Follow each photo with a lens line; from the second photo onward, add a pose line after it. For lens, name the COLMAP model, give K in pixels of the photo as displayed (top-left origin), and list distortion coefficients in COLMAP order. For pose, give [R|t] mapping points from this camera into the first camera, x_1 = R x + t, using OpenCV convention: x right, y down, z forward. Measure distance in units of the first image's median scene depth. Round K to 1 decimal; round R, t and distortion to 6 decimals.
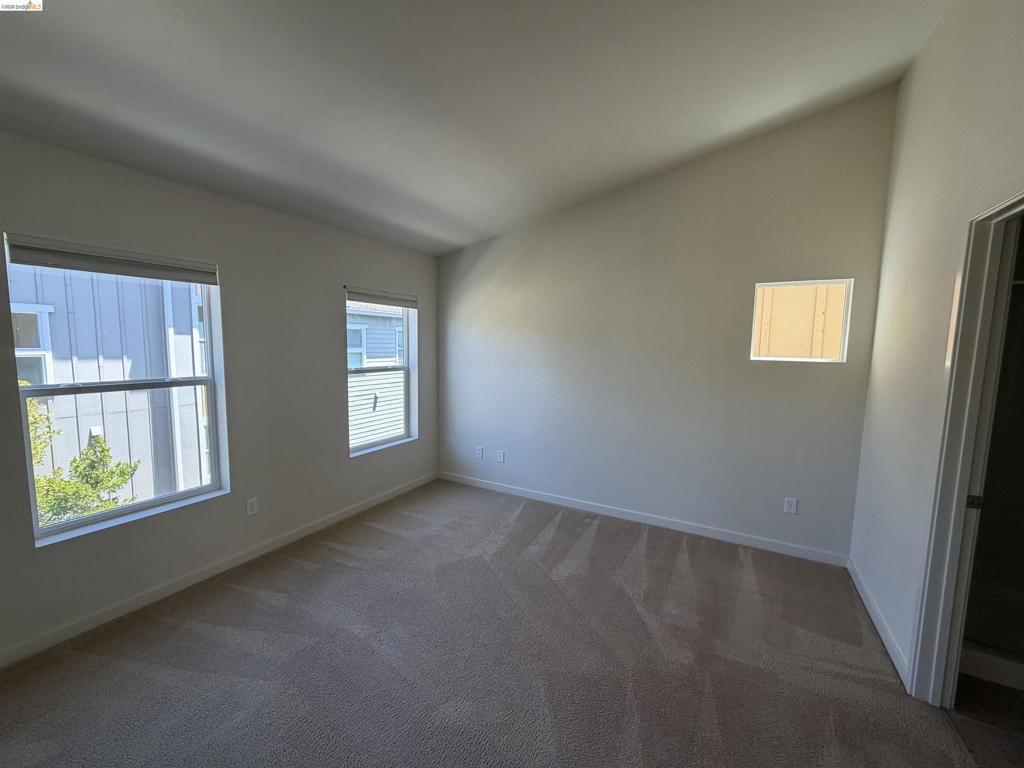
lens RADIAL K [[408.5, 0, 509.7], [0, 408.5, 382.4], [0, 0, 1]] dist [-0.000806, 0.000044]
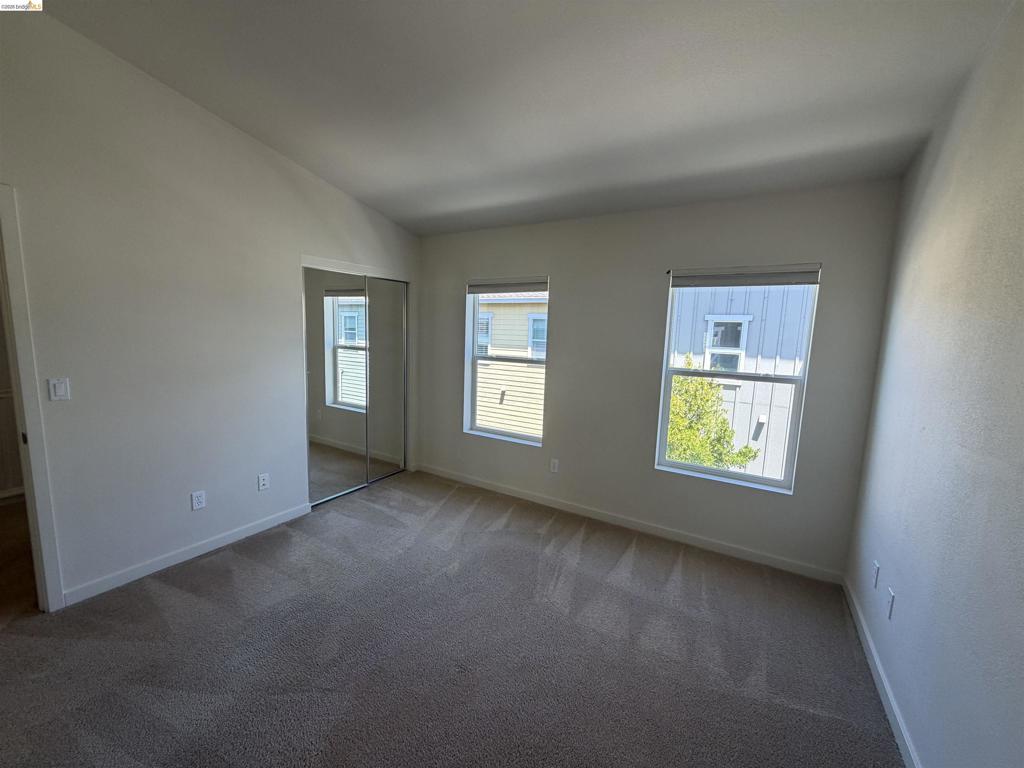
lens RADIAL K [[404.7, 0, 506.6], [0, 404.7, 380.5], [0, 0, 1]] dist [-0.001972, 0.000573]
pose [[-0.041573, 0.101473, -0.993969, 0.394202], [-0.127103, 0.986210, 0.105996, -0.044613], [0.991018, 0.130743, -0.028102, 0.582473]]
